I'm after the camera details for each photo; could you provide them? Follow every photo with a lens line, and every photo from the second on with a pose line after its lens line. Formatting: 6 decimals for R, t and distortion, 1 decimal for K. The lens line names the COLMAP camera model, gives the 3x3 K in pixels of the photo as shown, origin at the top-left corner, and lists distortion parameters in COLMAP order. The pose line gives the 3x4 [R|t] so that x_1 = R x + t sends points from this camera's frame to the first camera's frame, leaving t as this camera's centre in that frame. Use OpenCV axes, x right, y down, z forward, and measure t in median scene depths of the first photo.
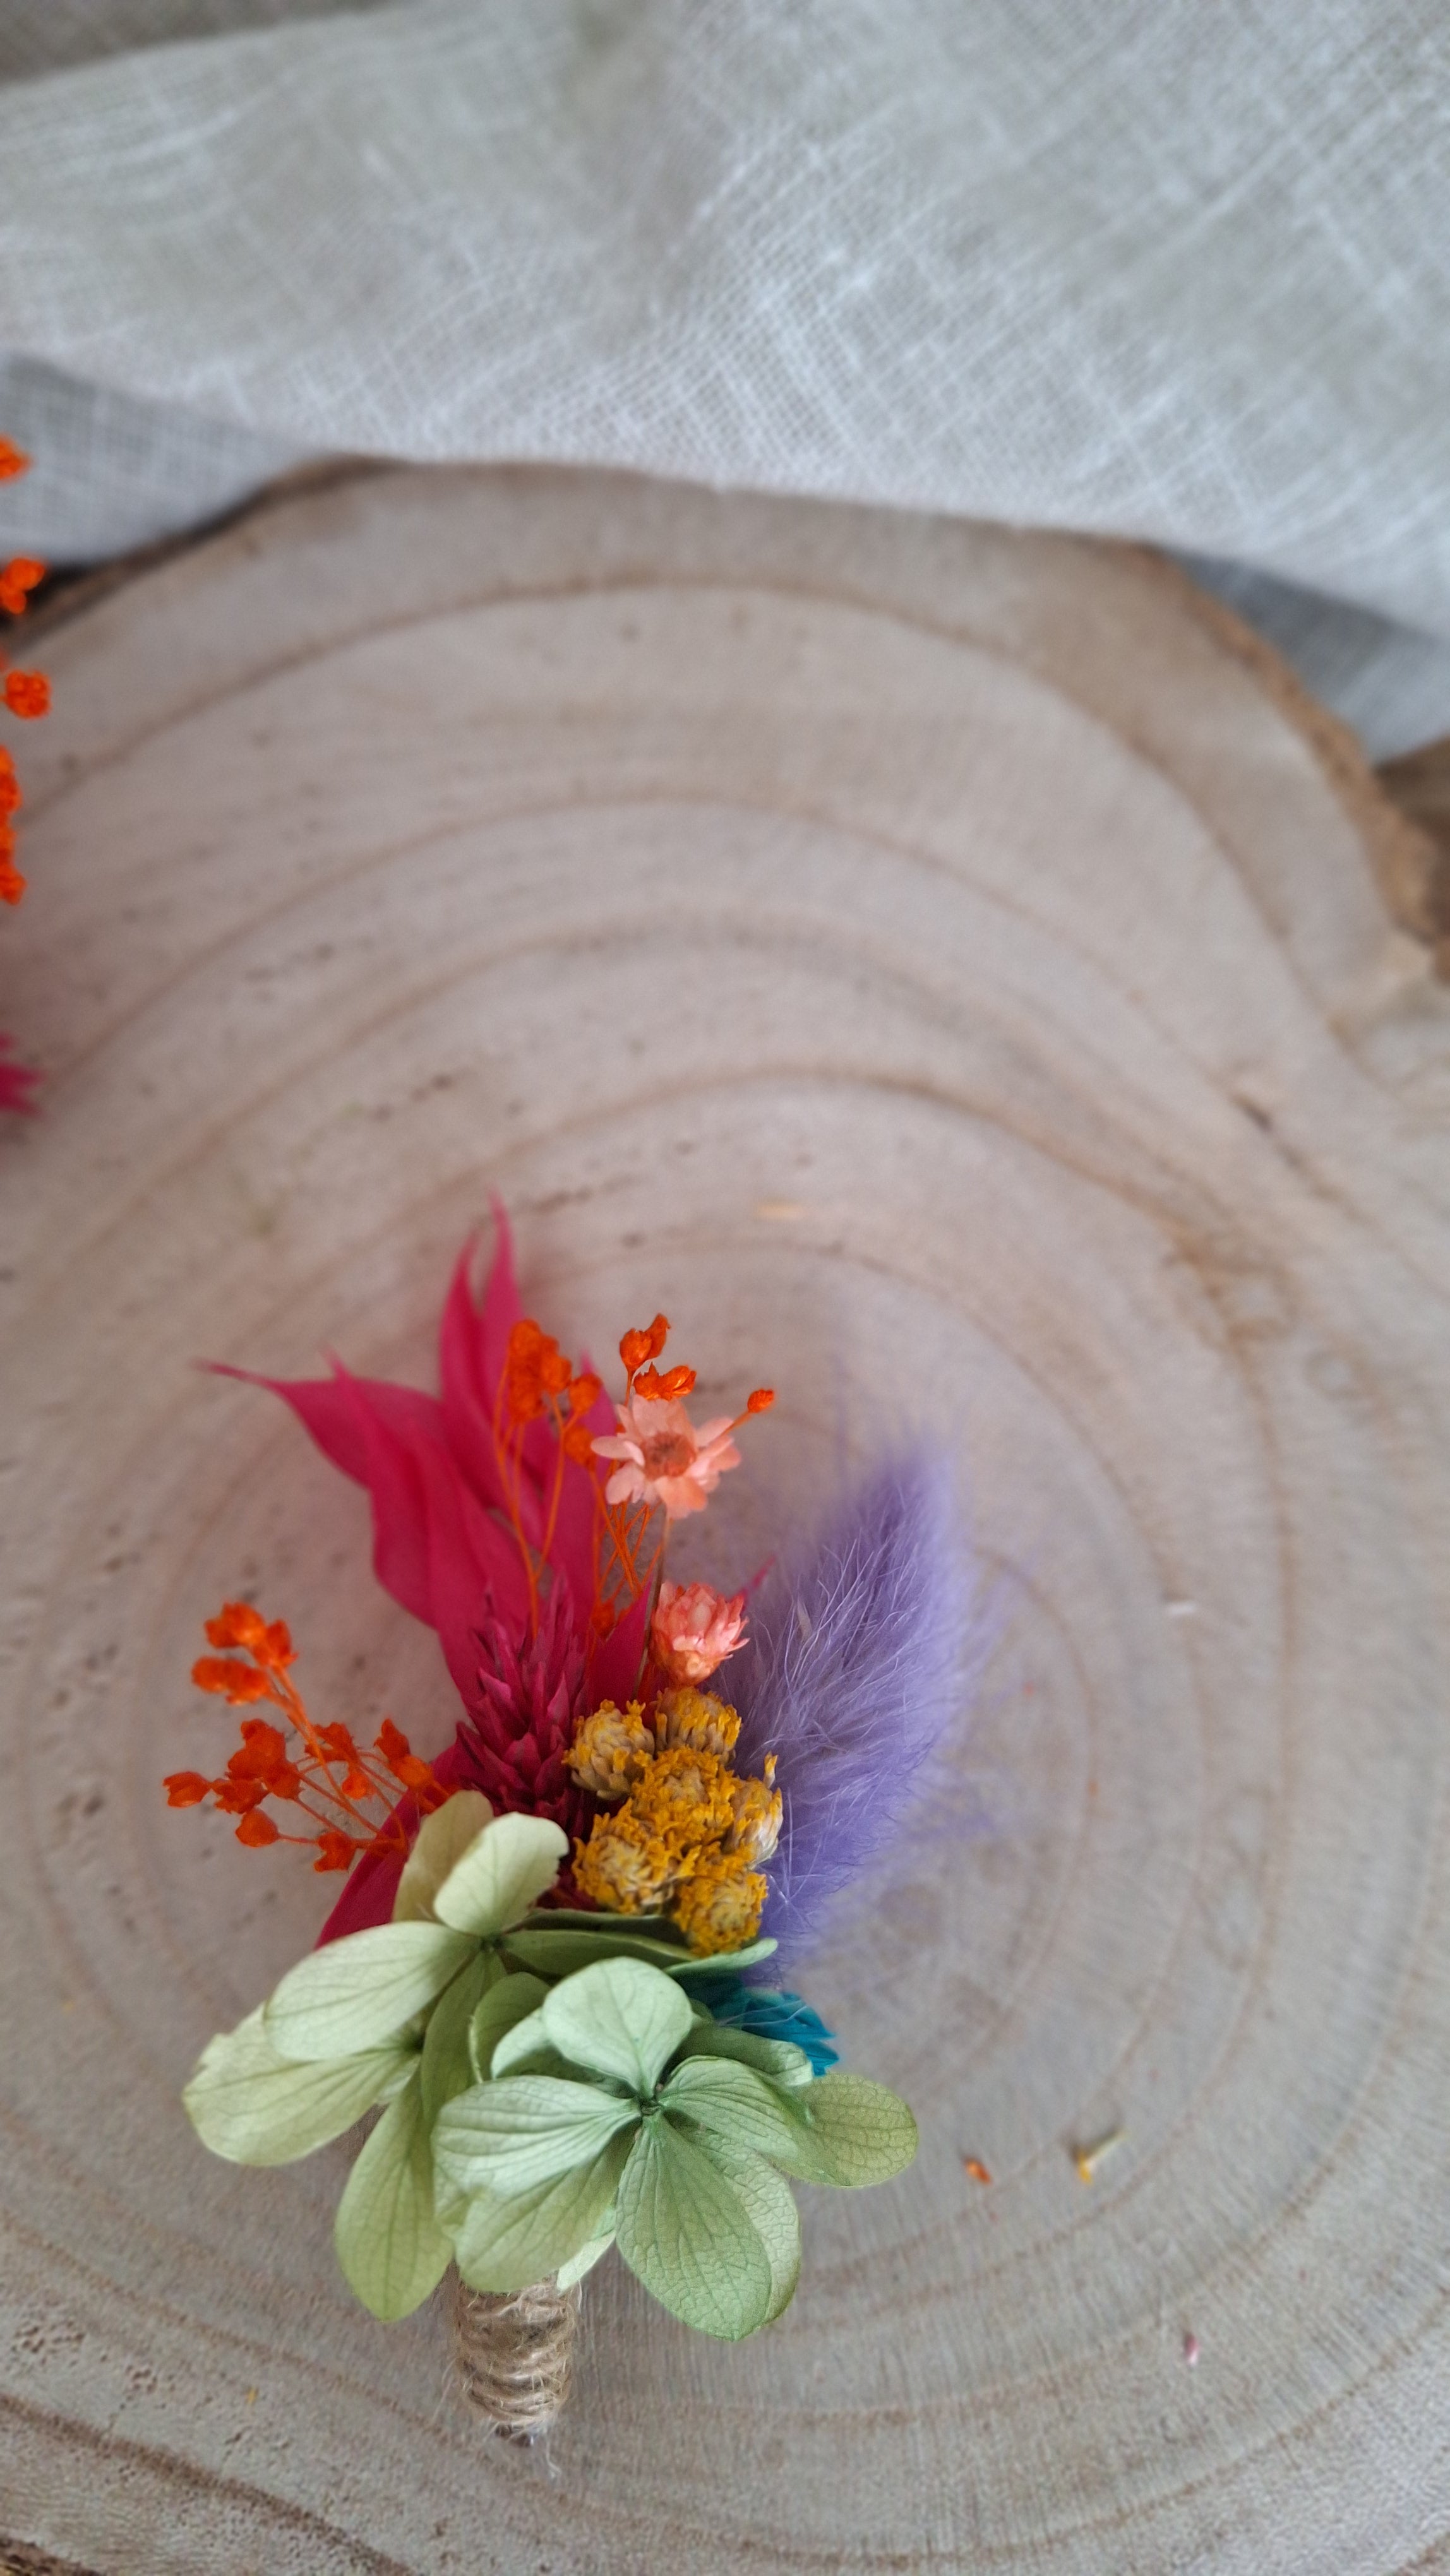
lens RADIAL K [[1730.9, 0, 680.8], [0, 1730.9, 1383.5], [0, 0, 1]] dist [-0.064565, 0.034159]
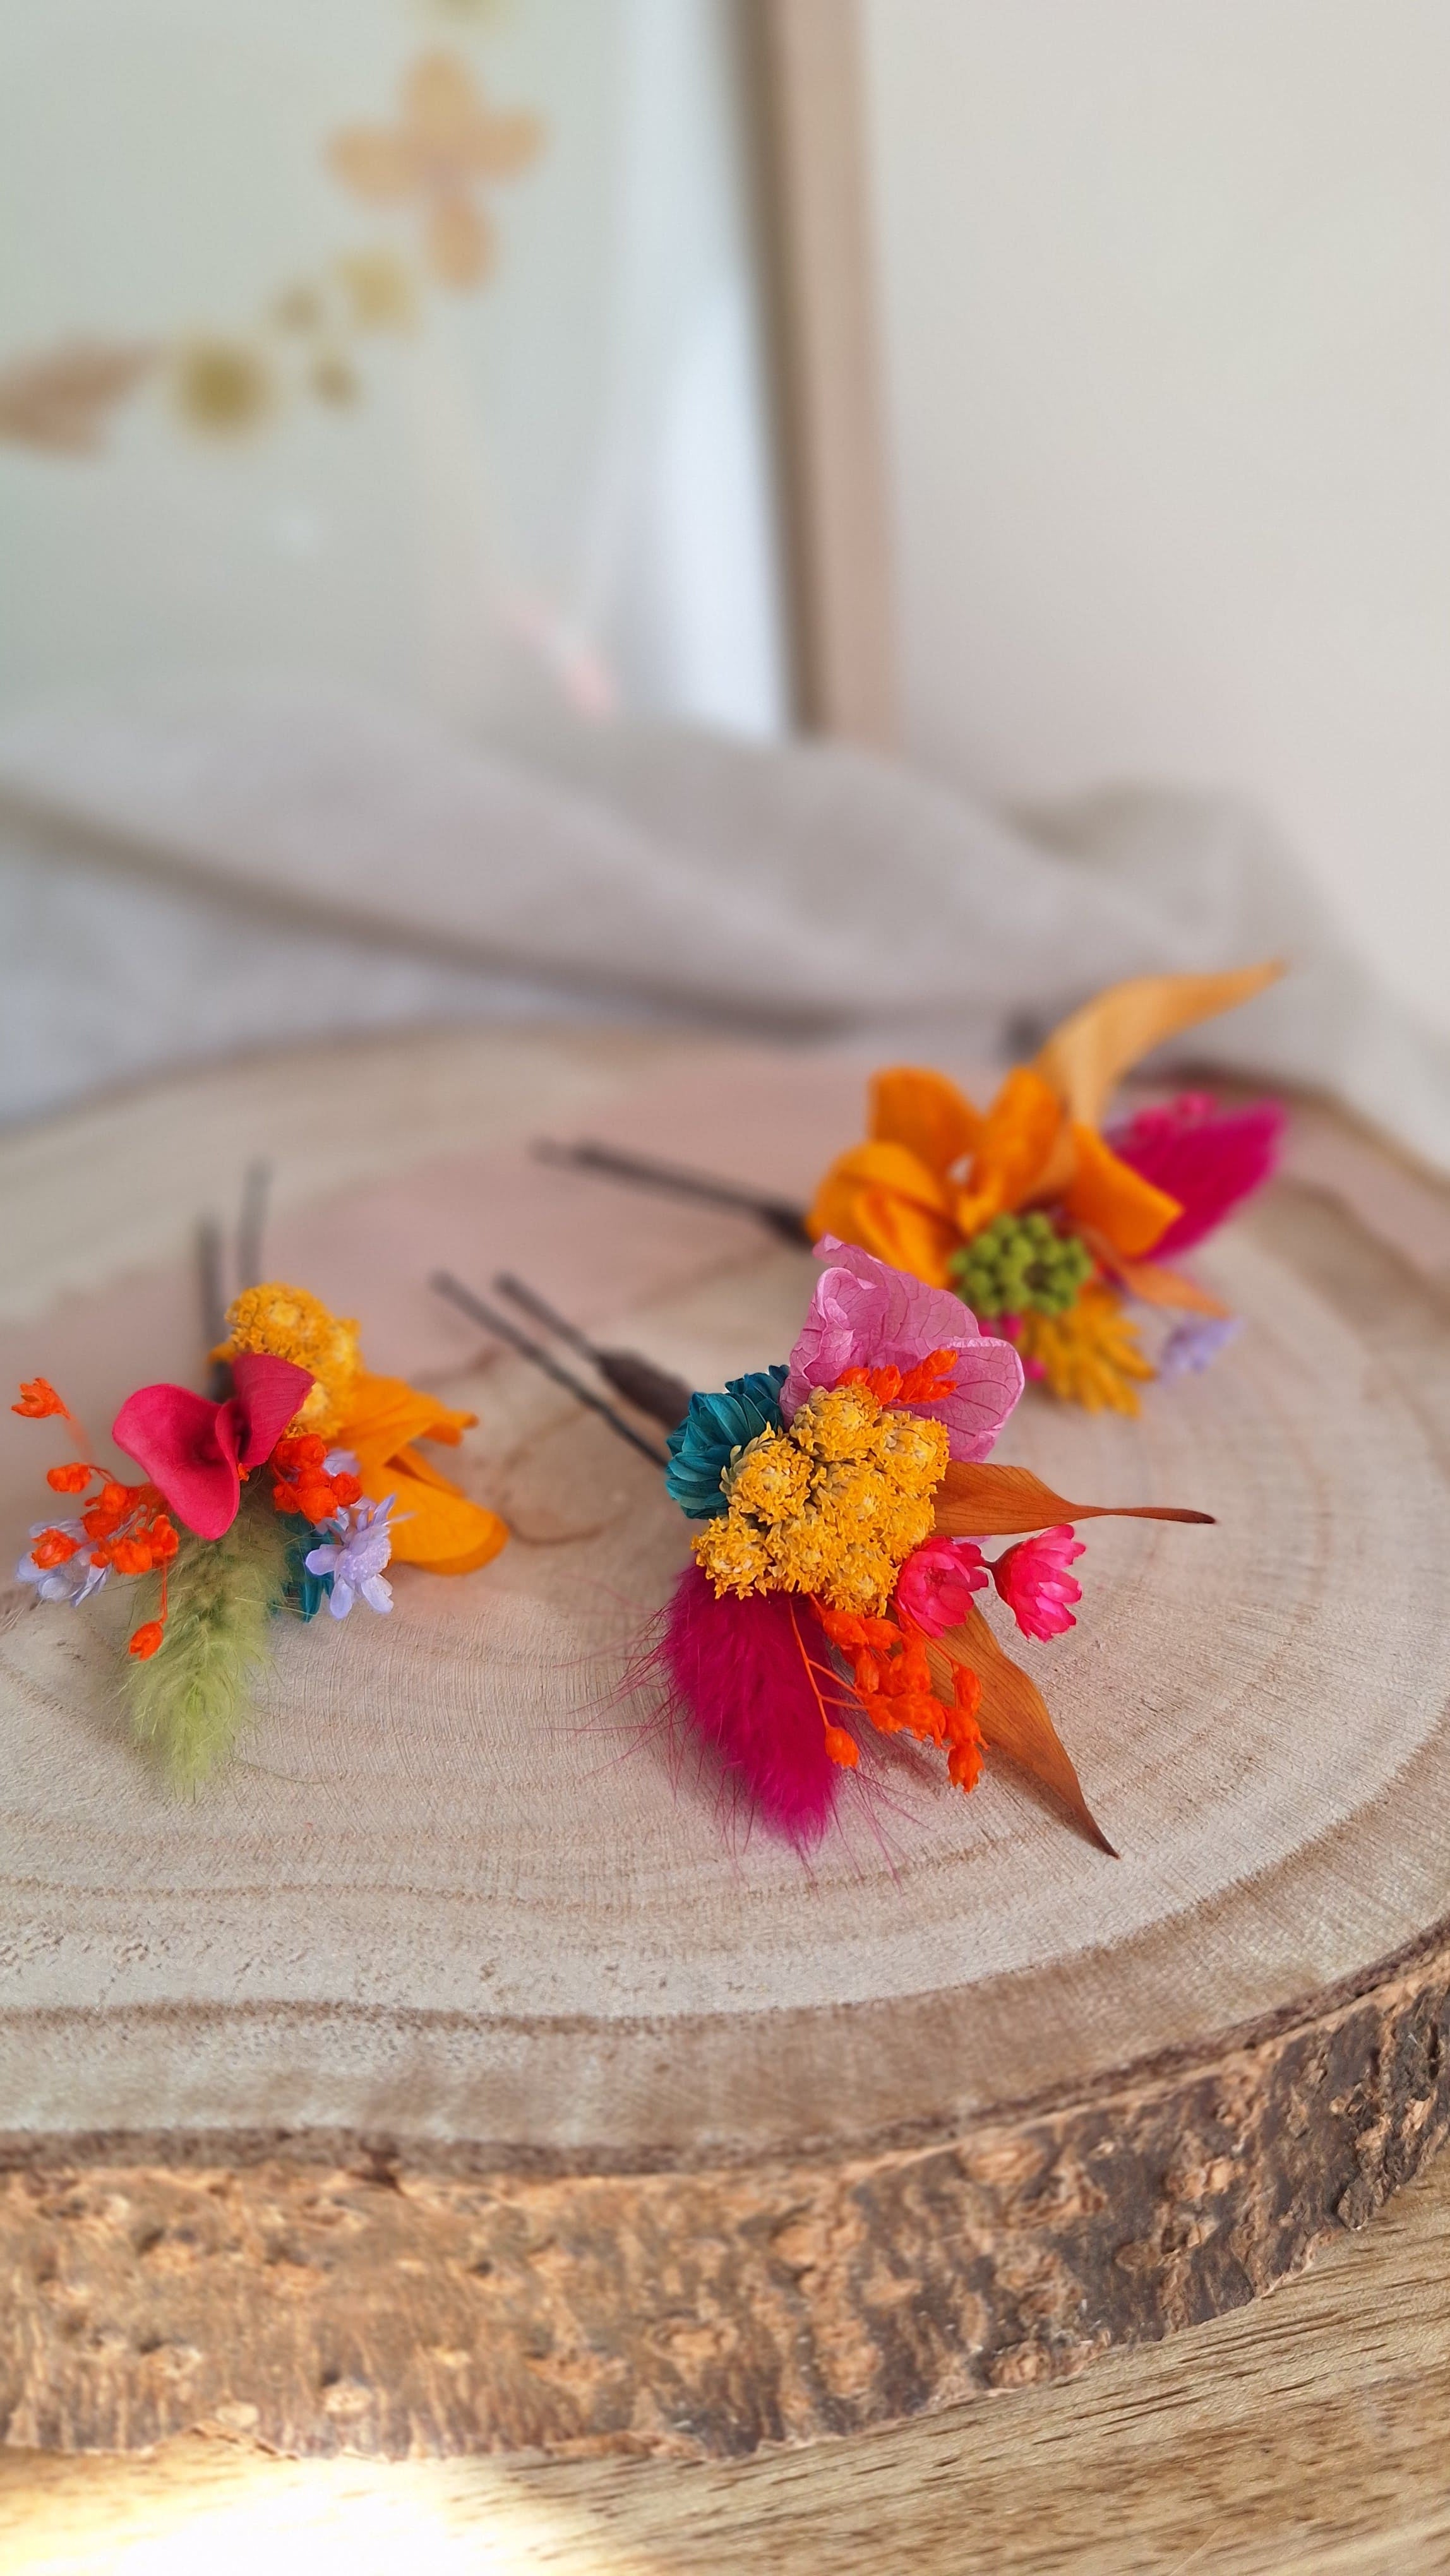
lens RADIAL K [[1881.3, 0, 712.0], [0, 1881.3, 1309.3], [0, 0, 1]] dist [0.076076, -0.243508]
pose [[0.941889, -0.202840, 0.267771, -0.227959], [0.335838, 0.550538, -0.764278, 1.291060], [0.007609, 0.809793, 0.586667, 0.123957]]
